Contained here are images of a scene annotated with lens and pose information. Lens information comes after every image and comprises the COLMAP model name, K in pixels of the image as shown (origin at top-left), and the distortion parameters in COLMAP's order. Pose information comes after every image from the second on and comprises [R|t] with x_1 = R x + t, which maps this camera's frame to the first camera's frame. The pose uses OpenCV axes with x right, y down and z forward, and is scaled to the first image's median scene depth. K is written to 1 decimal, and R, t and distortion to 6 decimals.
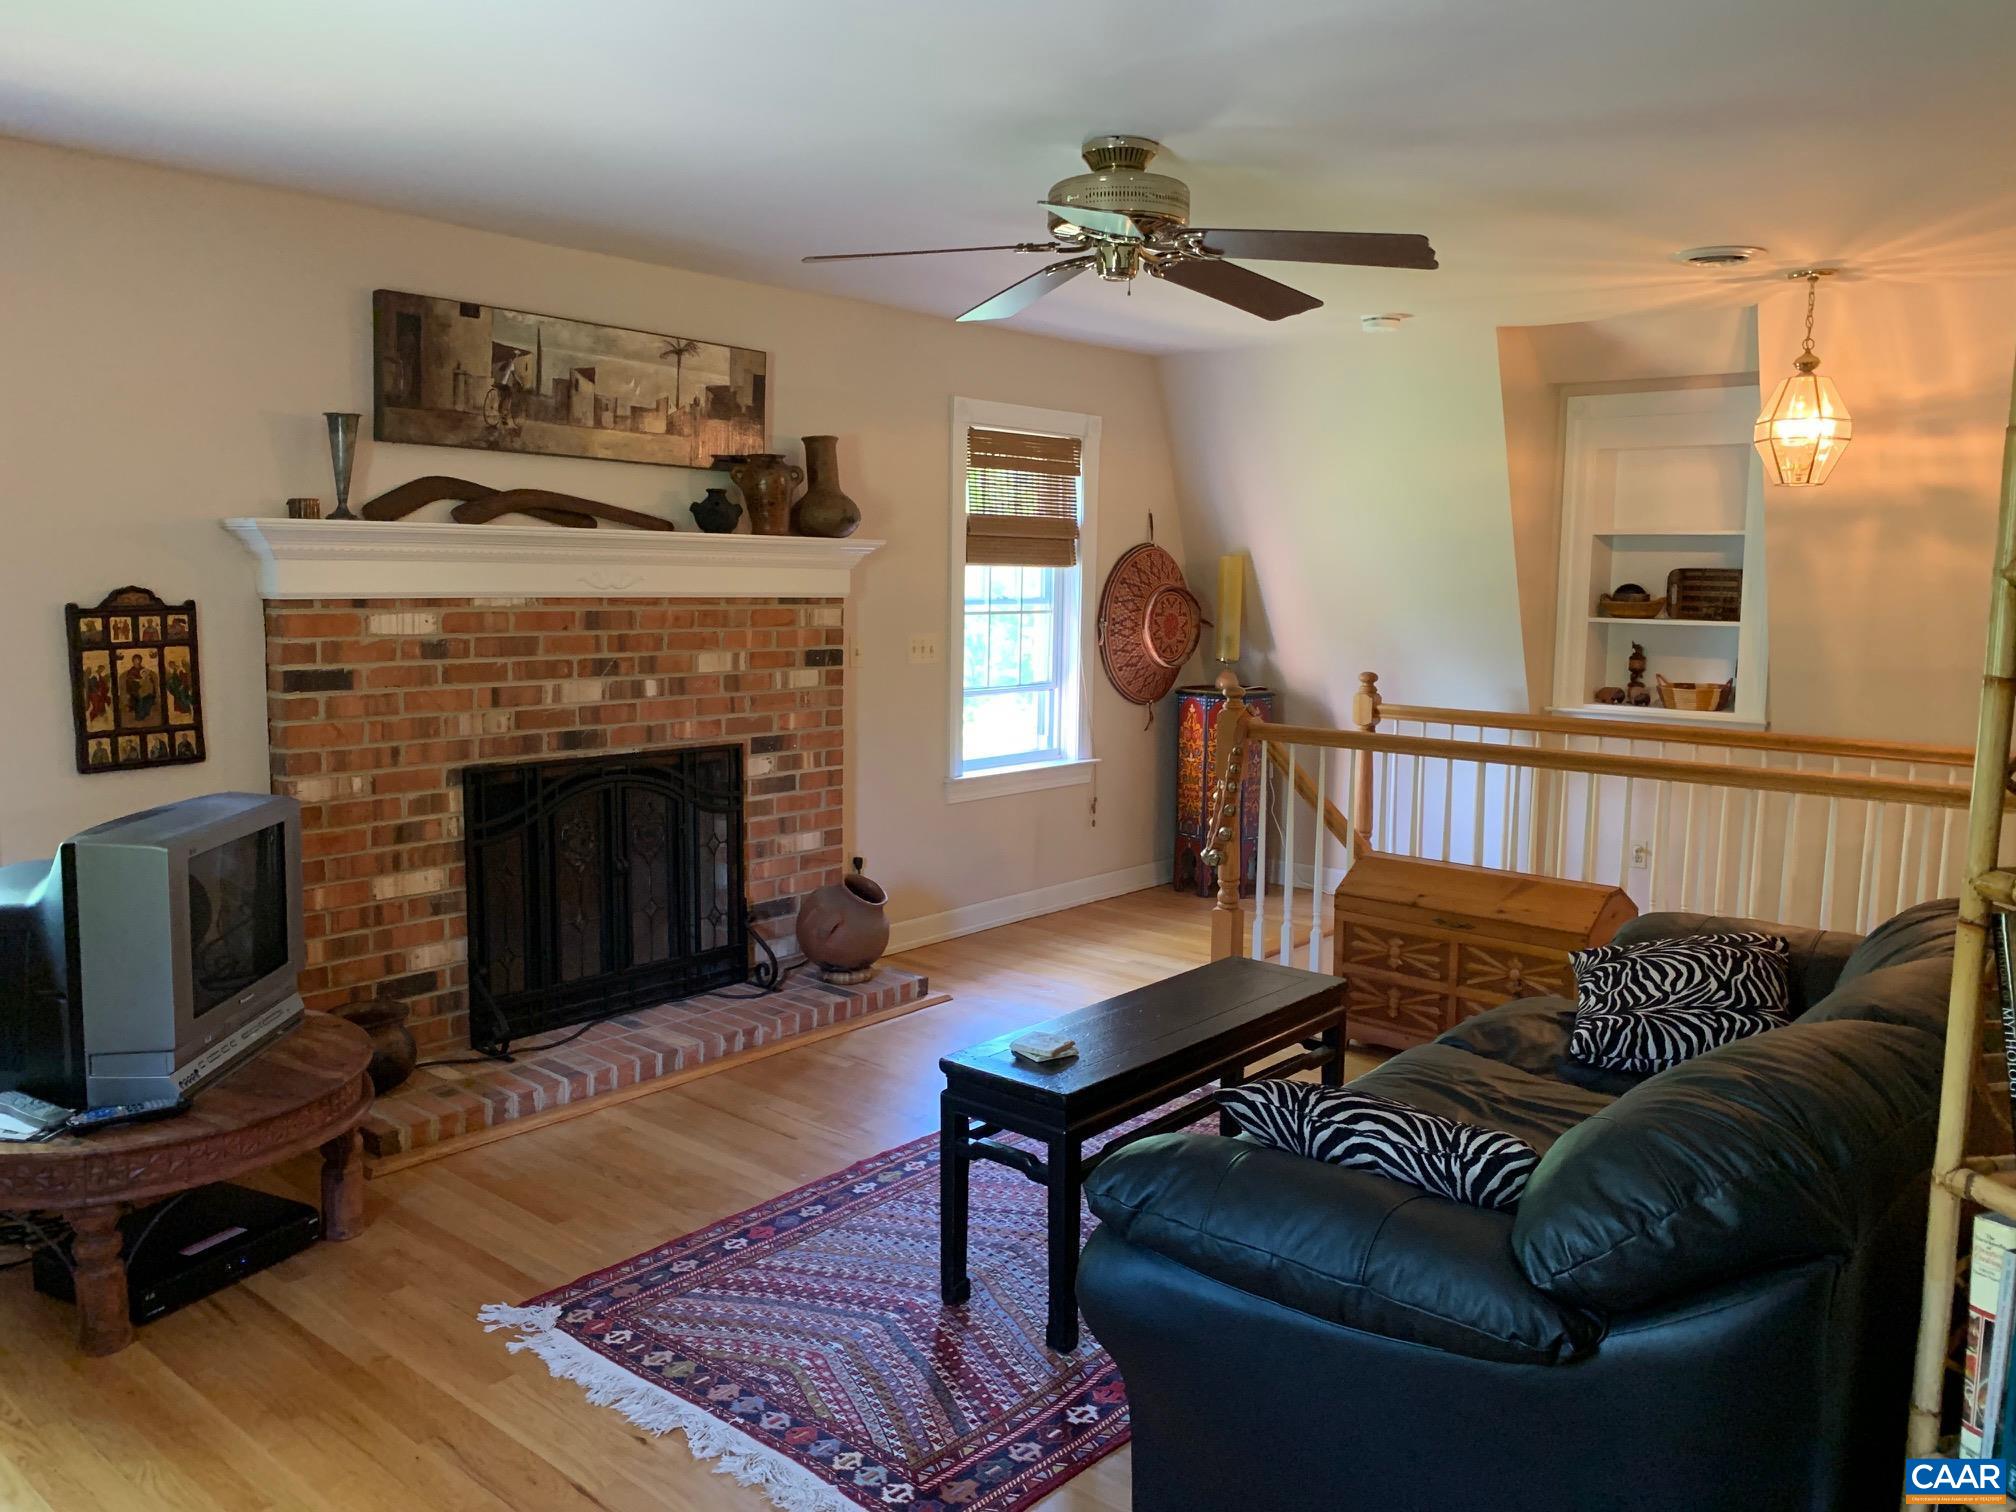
lens RADIAL K [[1522.0, 0, 1011.1], [0, 1522.0, 754.9], [0, 0, 1]] dist [-0.012767, -0.004554]
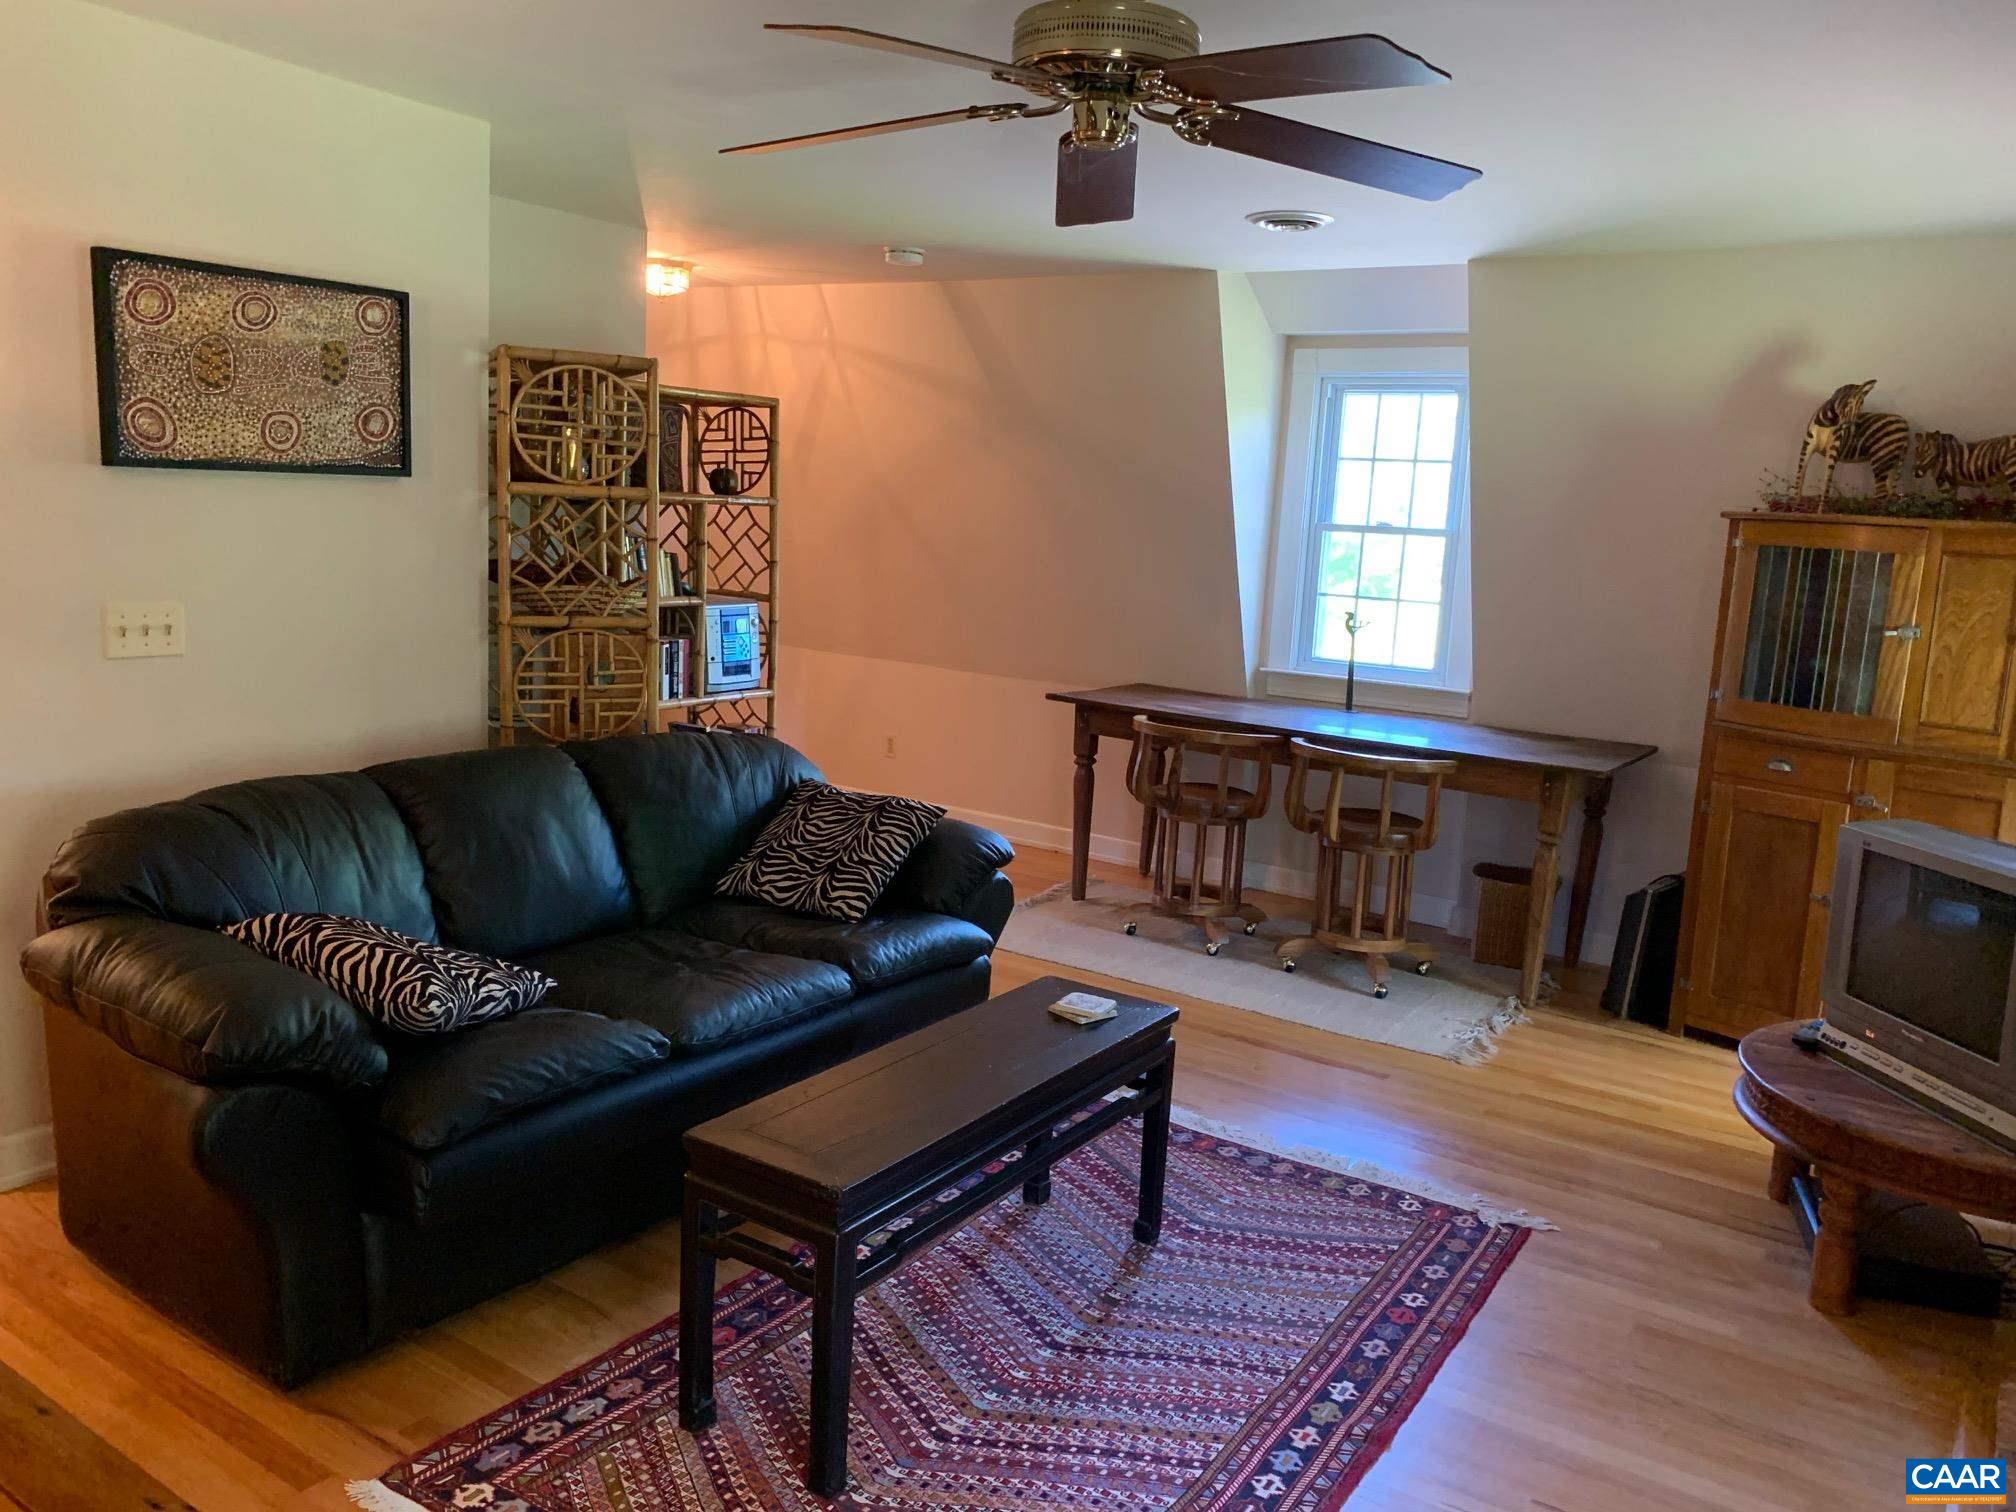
lens RADIAL K [[1522.0, 0, 1008.9], [0, 1522.0, 756.9], [0, 0, 1]] dist [-0.012767, -0.004554]
pose [[-0.990693, -0.050544, -0.126387, 0.207347], [-0.084272, 0.956909, 0.277891, -0.240917], [0.106895, 0.285955, -0.952262, 1.907648]]
